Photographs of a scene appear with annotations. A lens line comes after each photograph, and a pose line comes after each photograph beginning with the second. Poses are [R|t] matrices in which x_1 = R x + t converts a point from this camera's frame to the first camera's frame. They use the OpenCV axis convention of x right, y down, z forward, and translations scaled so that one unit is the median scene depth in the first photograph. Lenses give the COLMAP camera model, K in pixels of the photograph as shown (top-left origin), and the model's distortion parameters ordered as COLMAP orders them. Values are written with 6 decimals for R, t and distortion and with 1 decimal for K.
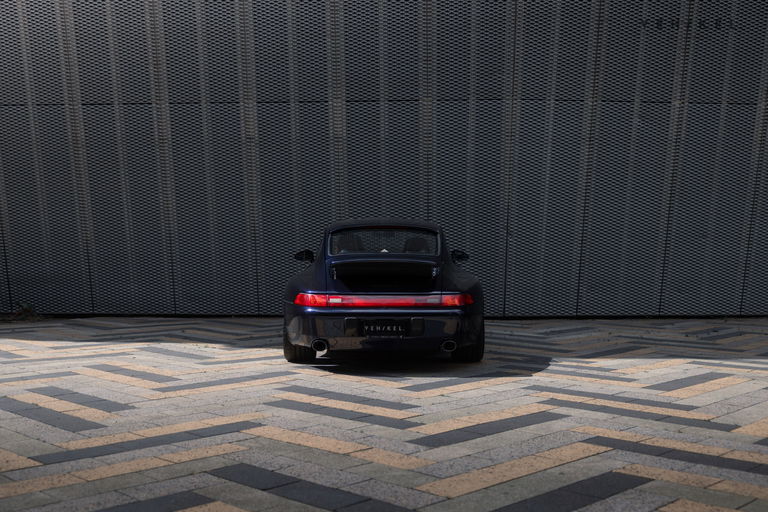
lens RADIAL K [[751.3, 0, 382.8], [0, 751.3, 250.2], [0, 0, 1]] dist [-0.025084, 0.000000]
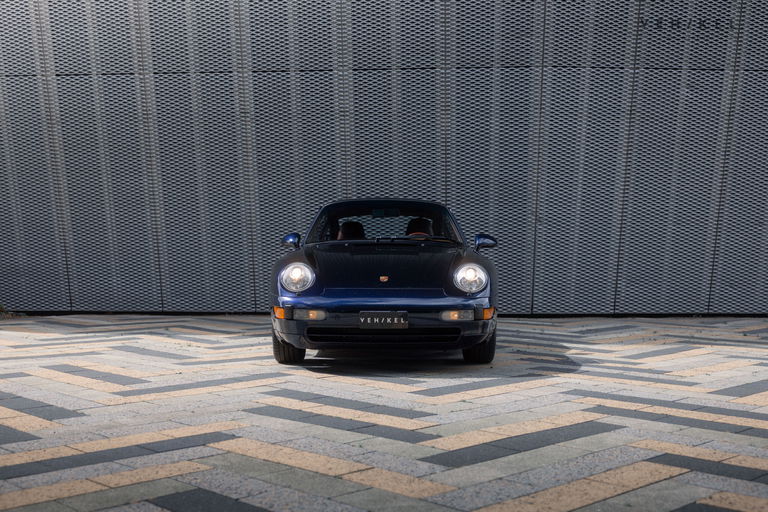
lens RADIAL K [[779.7, 0, 385.1], [0, 779.7, 261.9], [0, 0, 1]] dist [-0.015698, 0.000000]
pose [[0.999843, -0.000283, -0.017730, 0.007668], [0.000463, 0.999948, 0.010188, 0.028602], [0.017726, -0.010195, 0.999791, 0.130469]]
